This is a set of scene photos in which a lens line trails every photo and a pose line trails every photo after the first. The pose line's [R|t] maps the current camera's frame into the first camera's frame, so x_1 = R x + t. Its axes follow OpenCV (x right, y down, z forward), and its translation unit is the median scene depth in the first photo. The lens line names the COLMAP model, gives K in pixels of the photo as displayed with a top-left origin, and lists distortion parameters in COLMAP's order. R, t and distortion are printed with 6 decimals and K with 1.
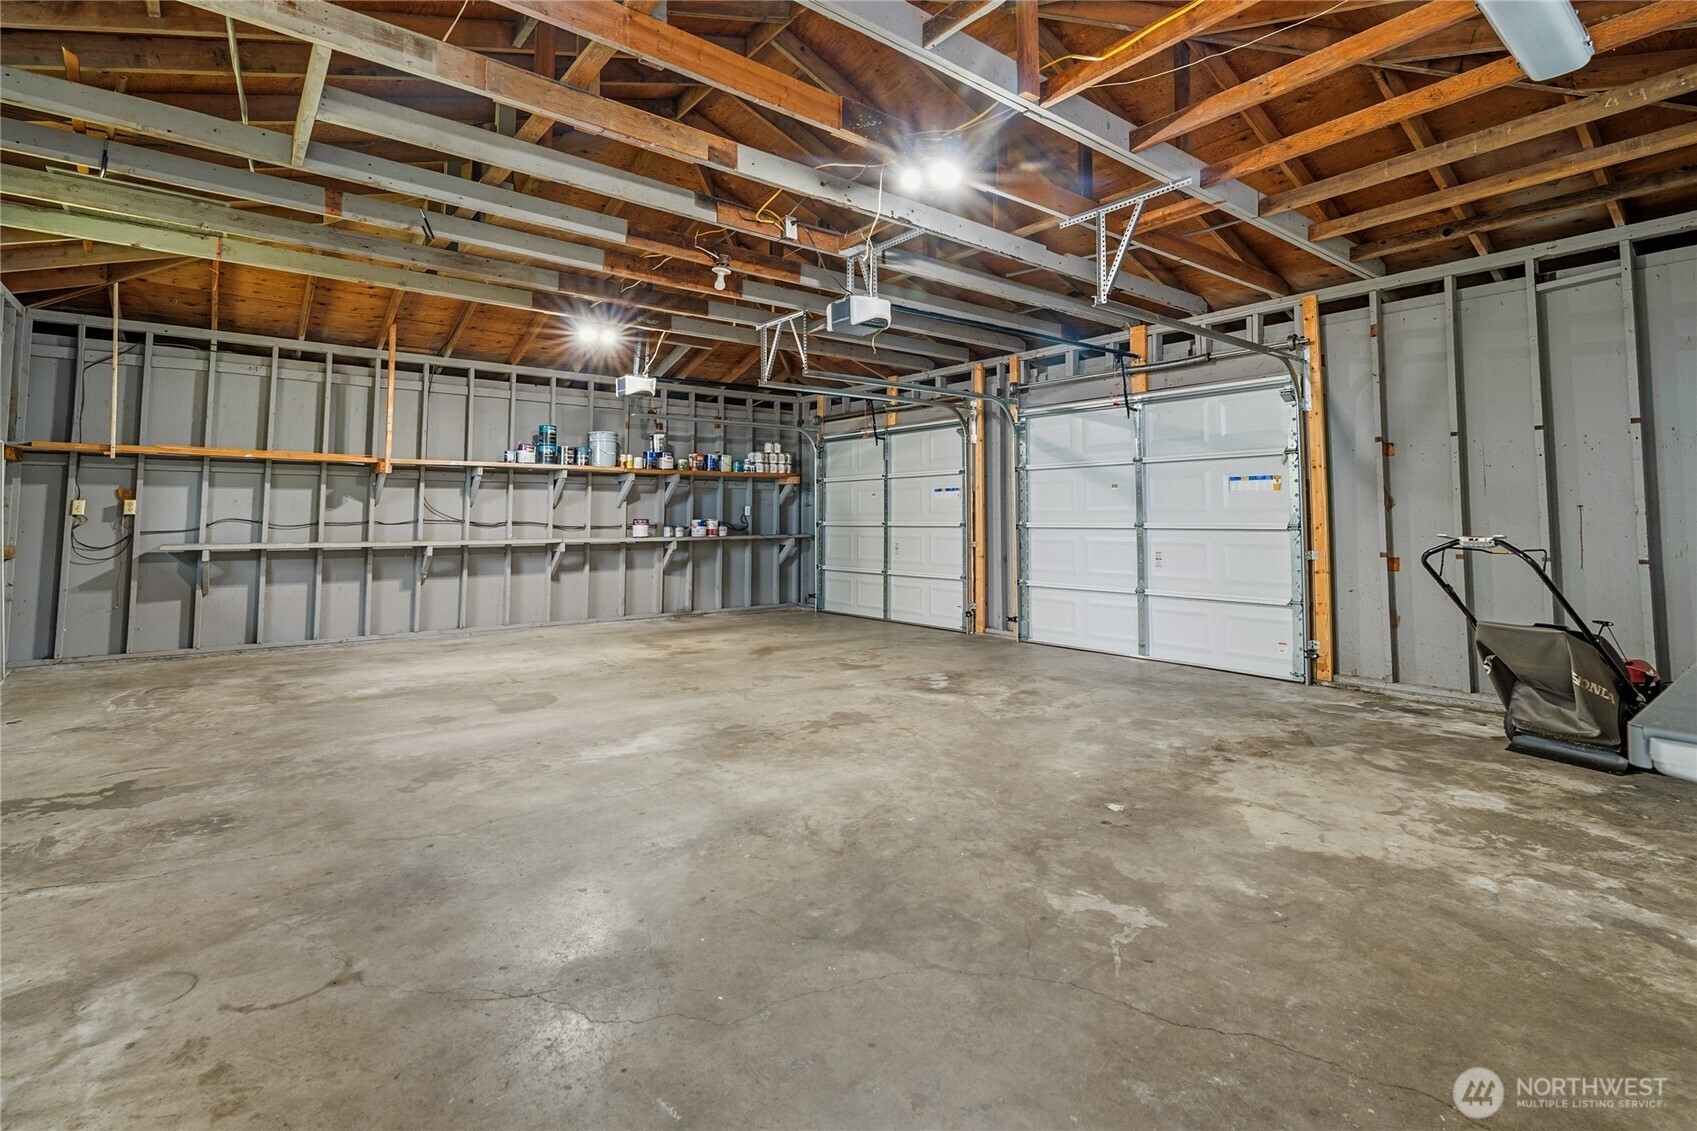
lens RADIAL K [[797.0, 0, 861.1], [0, 797.0, 589.6], [0, 0, 1]] dist [-0.002560, 0.000084]
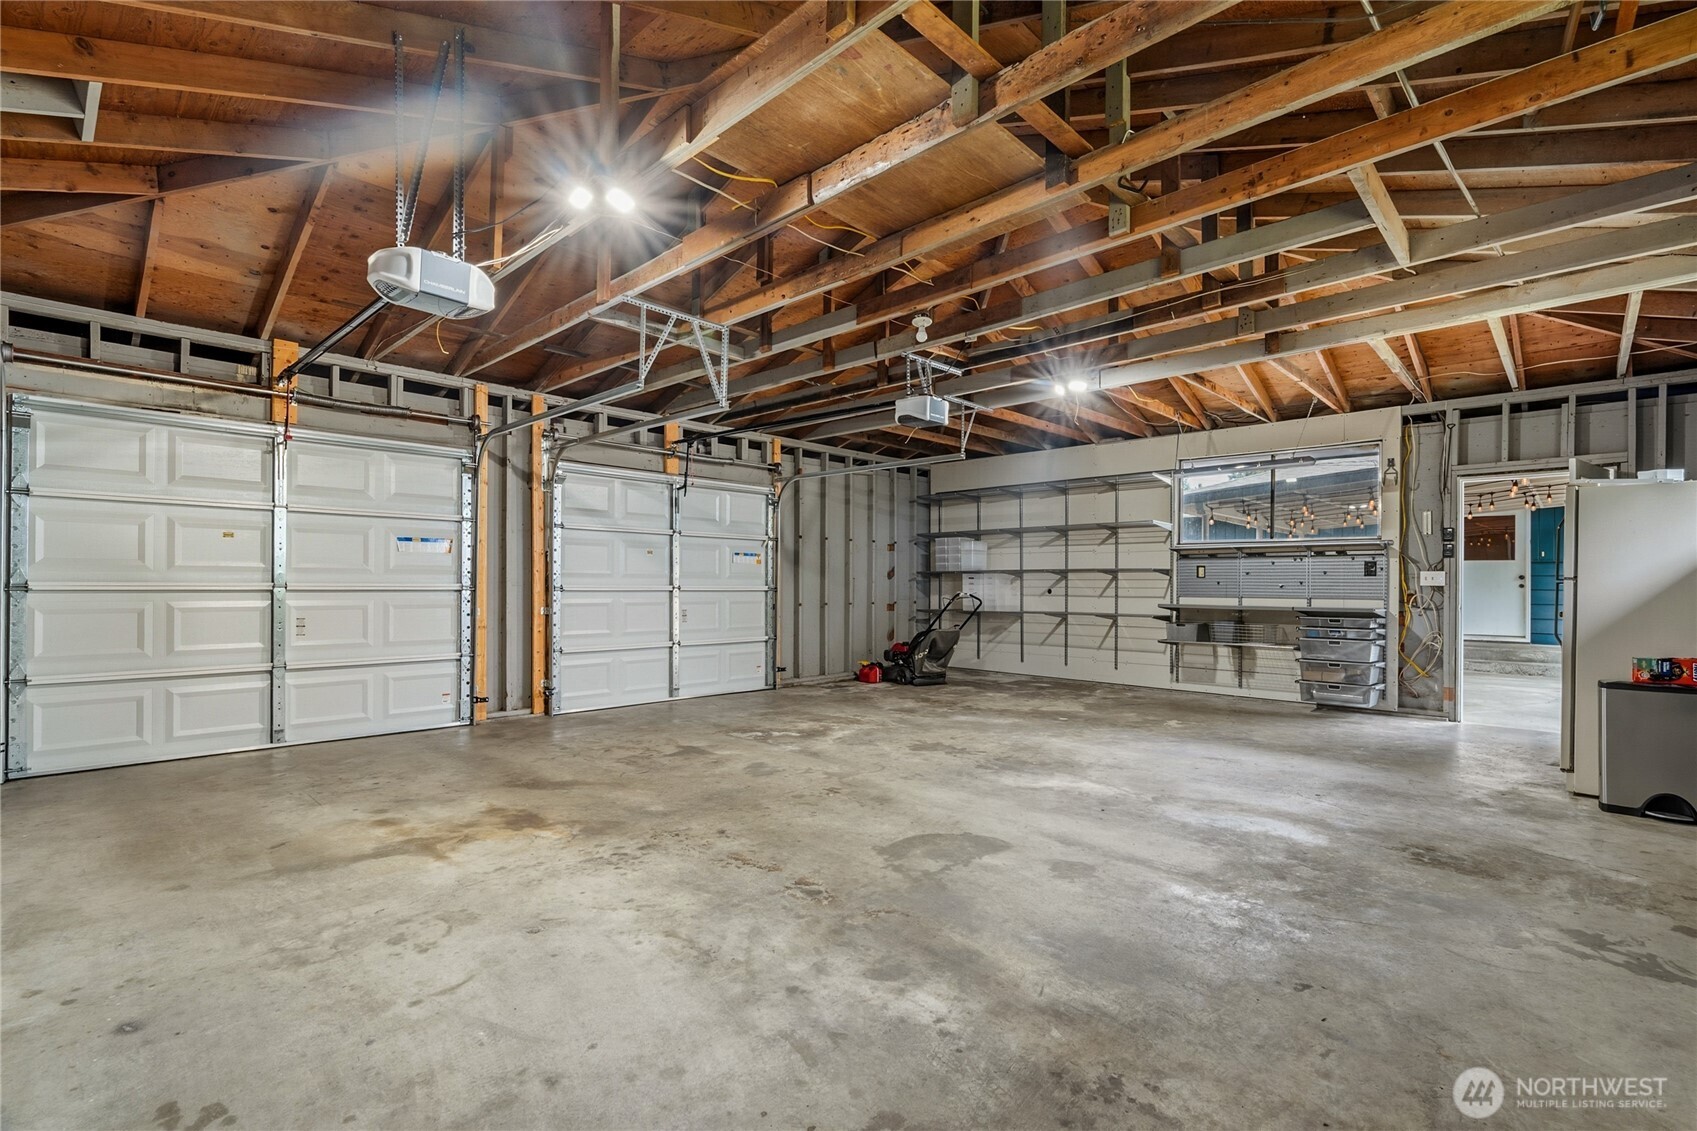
lens RADIAL K [[769.9, 0, 848.5], [0, 769.9, 565.5], [0, 0, 1]] dist [-0.116924, -0.000139]
pose [[-0.139511, 0.022358, 0.989968, -0.670718], [0.084226, 0.996390, -0.010634, -0.065490], [-0.986632, 0.081897, -0.140891, 0.766613]]
